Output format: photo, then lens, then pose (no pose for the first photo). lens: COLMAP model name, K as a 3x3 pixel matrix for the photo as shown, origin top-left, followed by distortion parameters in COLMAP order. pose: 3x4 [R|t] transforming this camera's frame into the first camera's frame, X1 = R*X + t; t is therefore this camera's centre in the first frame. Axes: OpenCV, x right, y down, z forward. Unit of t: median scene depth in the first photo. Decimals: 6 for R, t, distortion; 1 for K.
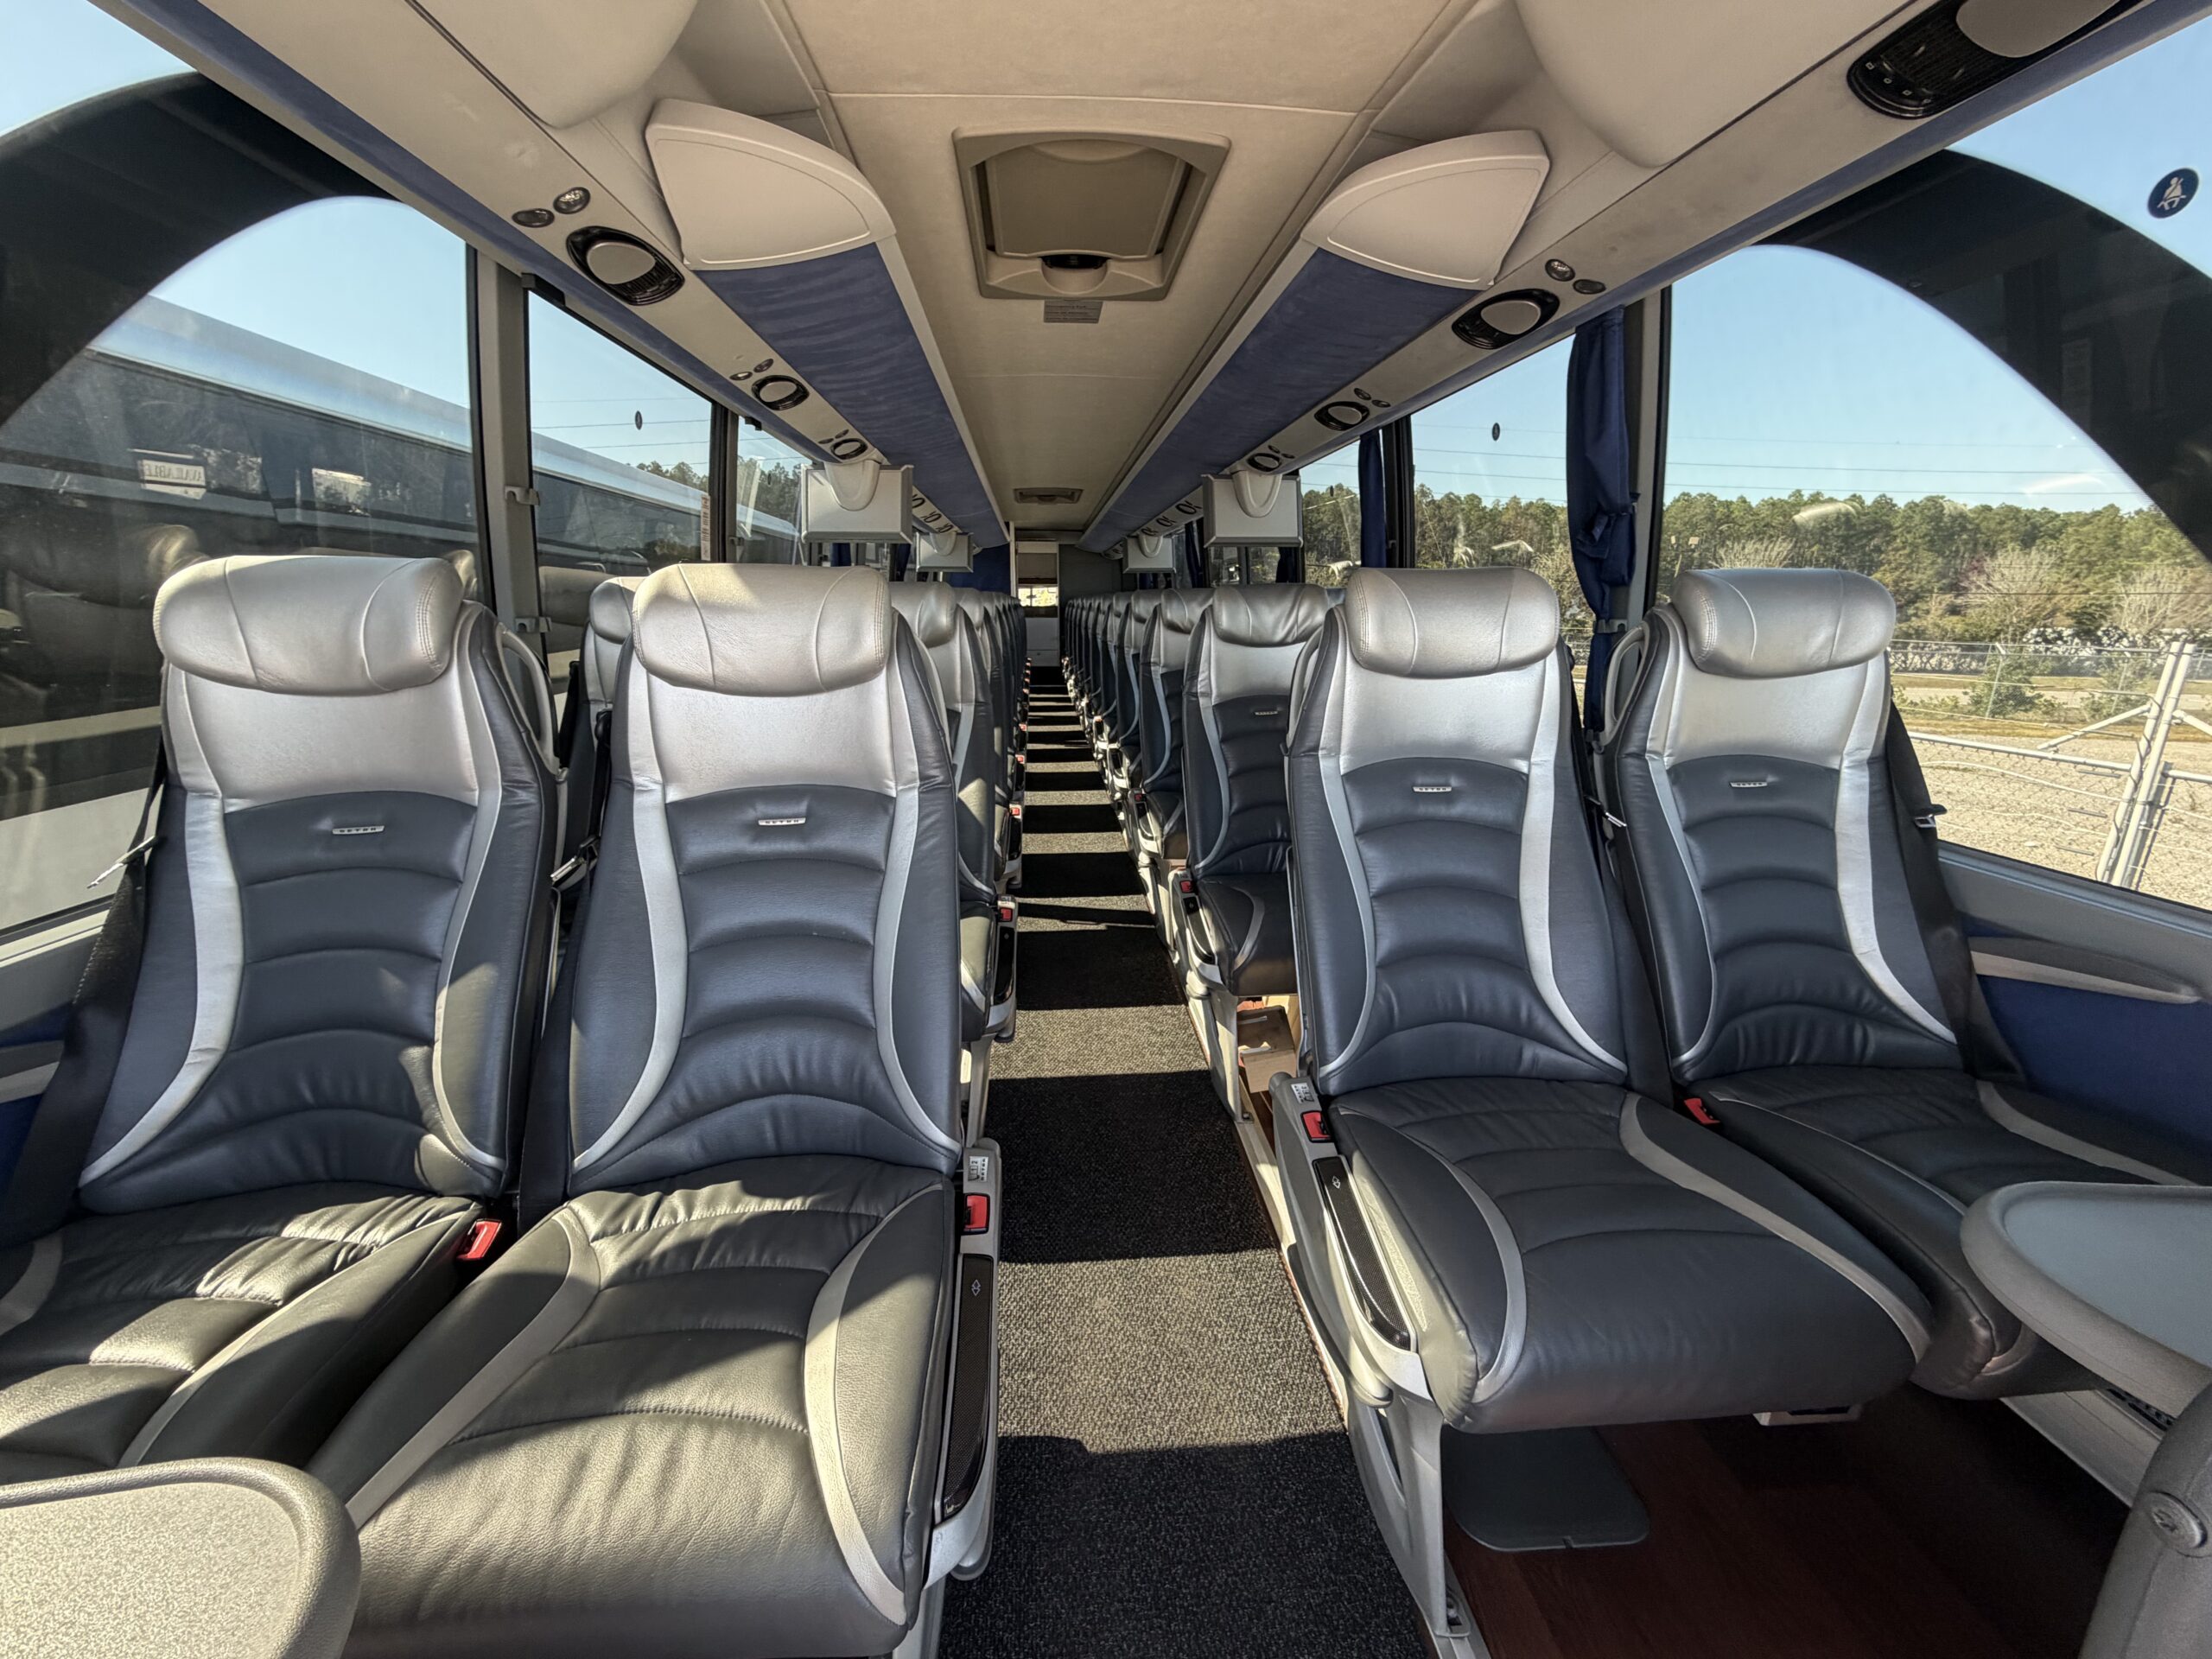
lens RADIAL K [[853.4, 0, 1106.0], [0, 853.4, 829.5], [0, 0, 1]] dist [-0.000354, 0.000249]
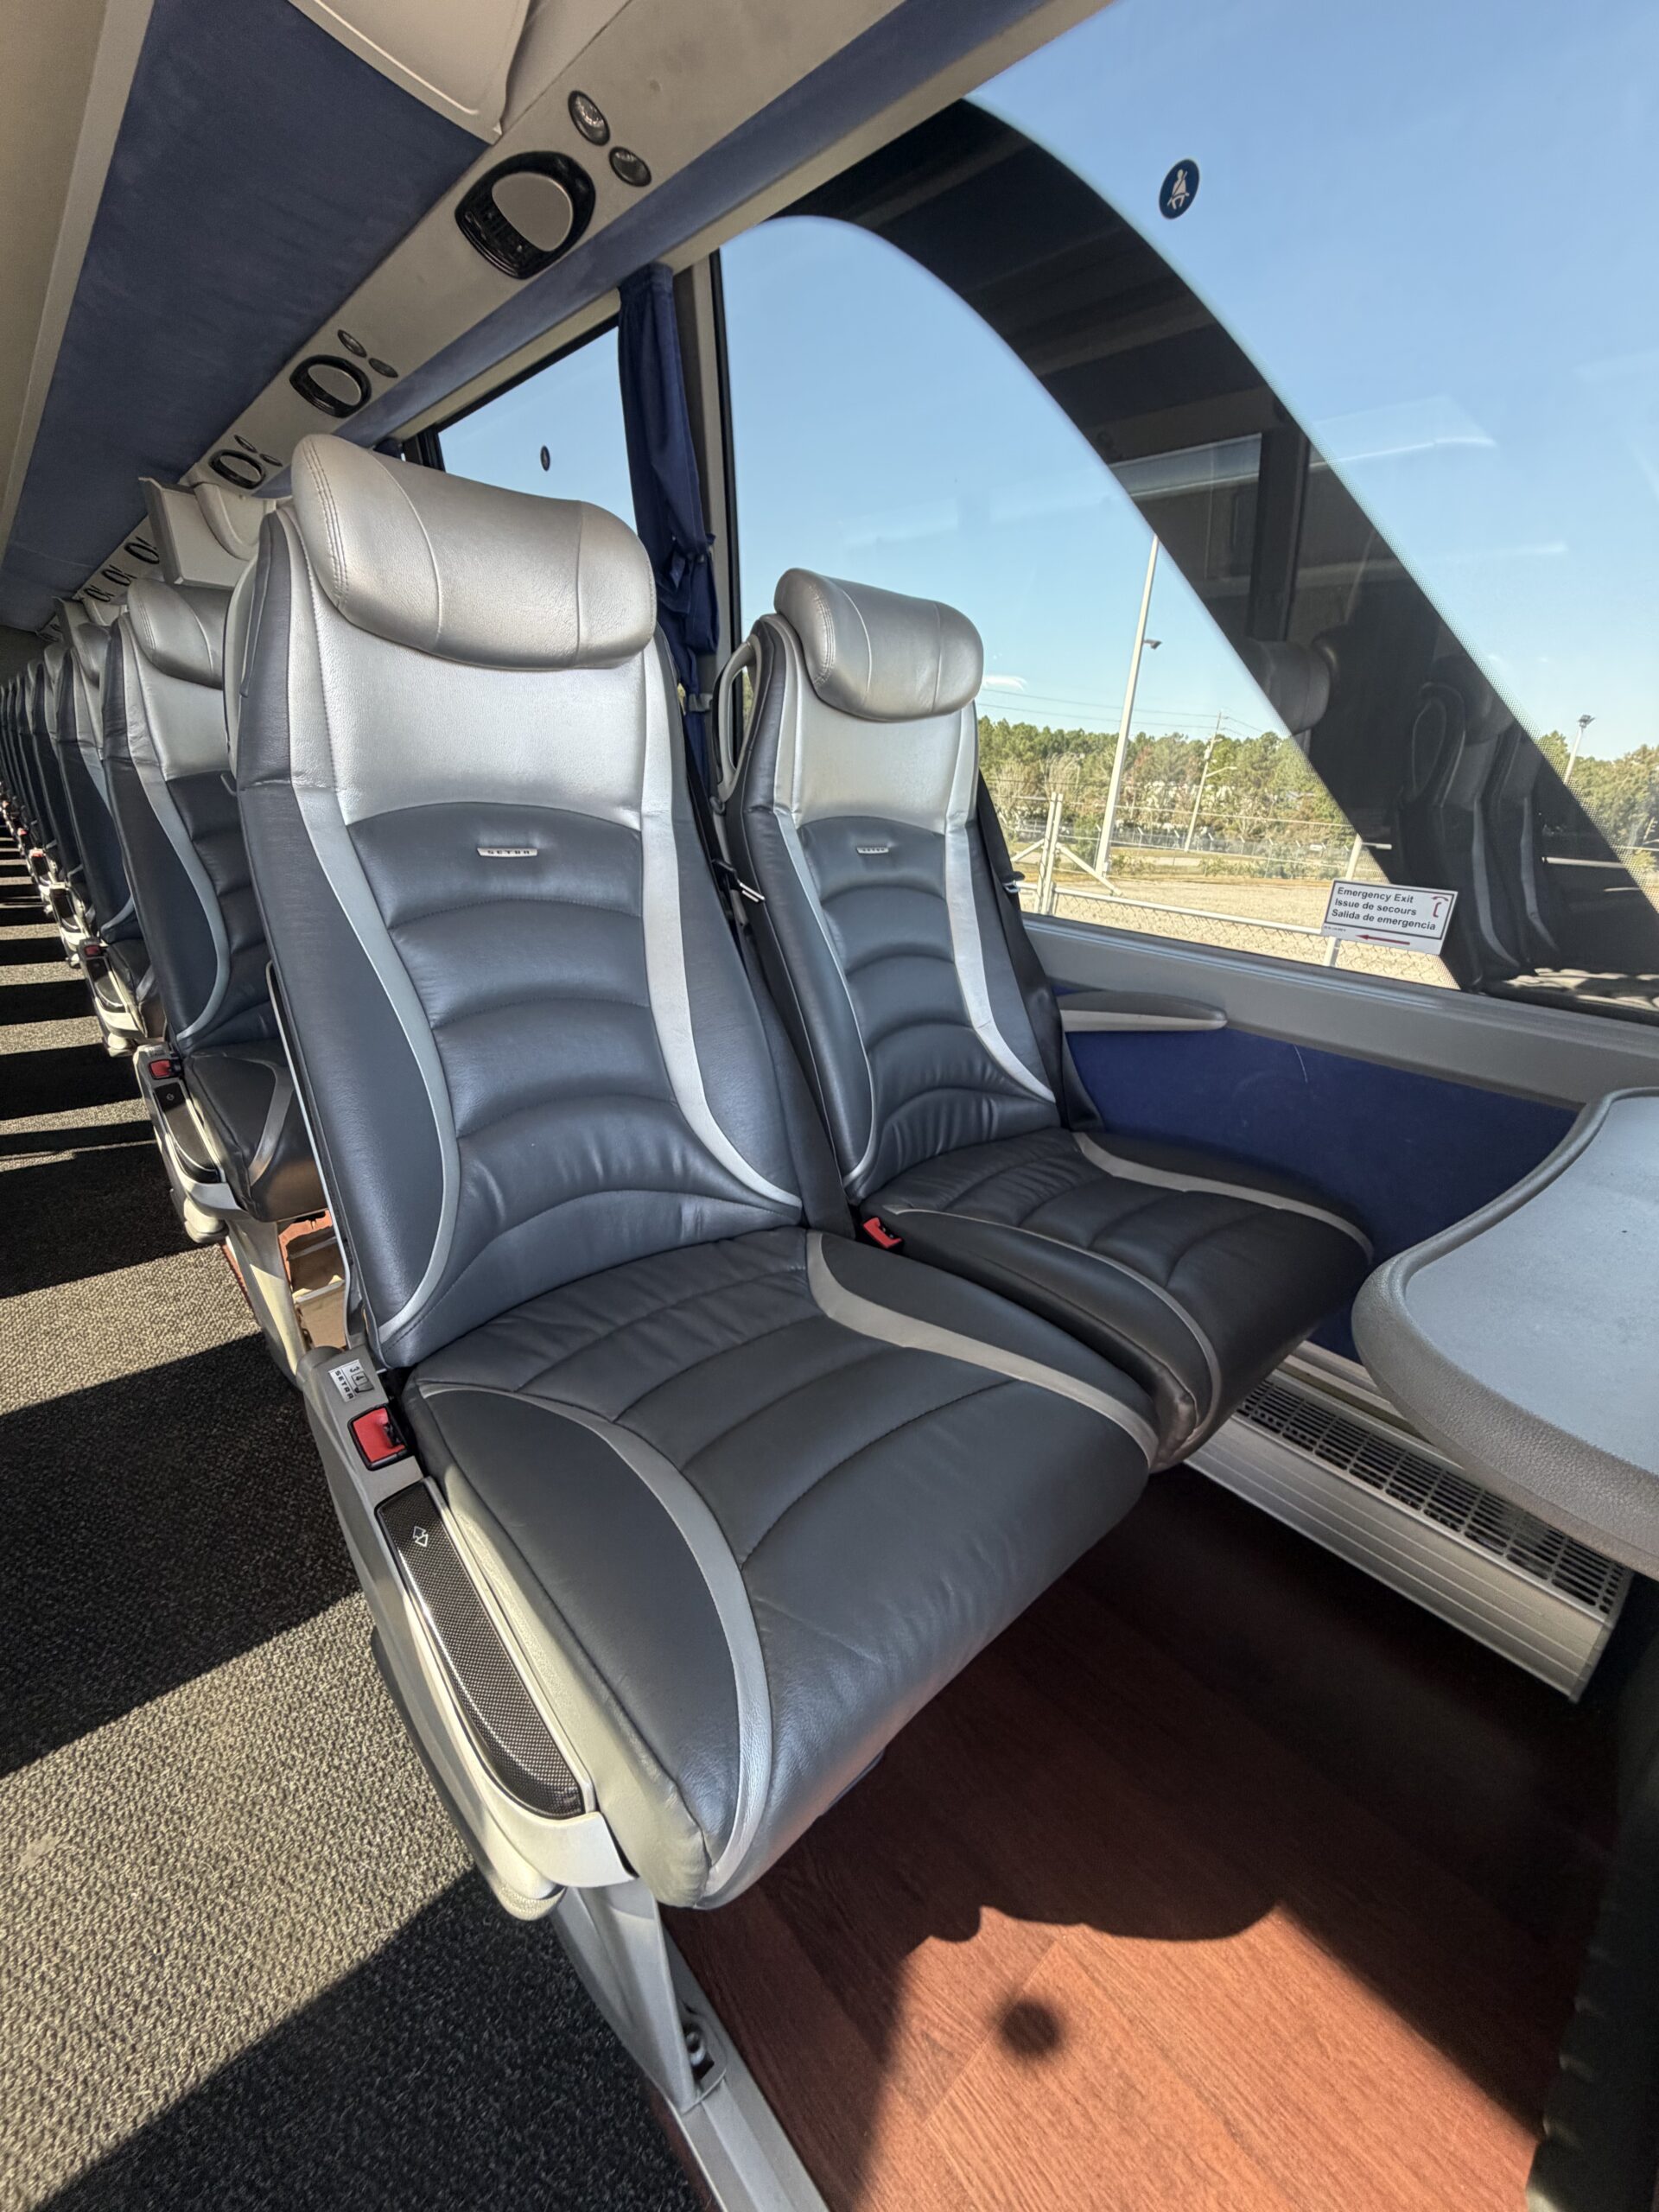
lens RADIAL K [[853.4, 0, 829.5], [0, 853.4, 1106.0], [0, 0, 1]] dist [-0.000354, 0.000249]
pose [[0.775510, -0.170808, 0.607790, 0.148855], [0.089560, 0.982734, 0.161904, 0.059563], [-0.624951, -0.071124, 0.777417, 0.338725]]
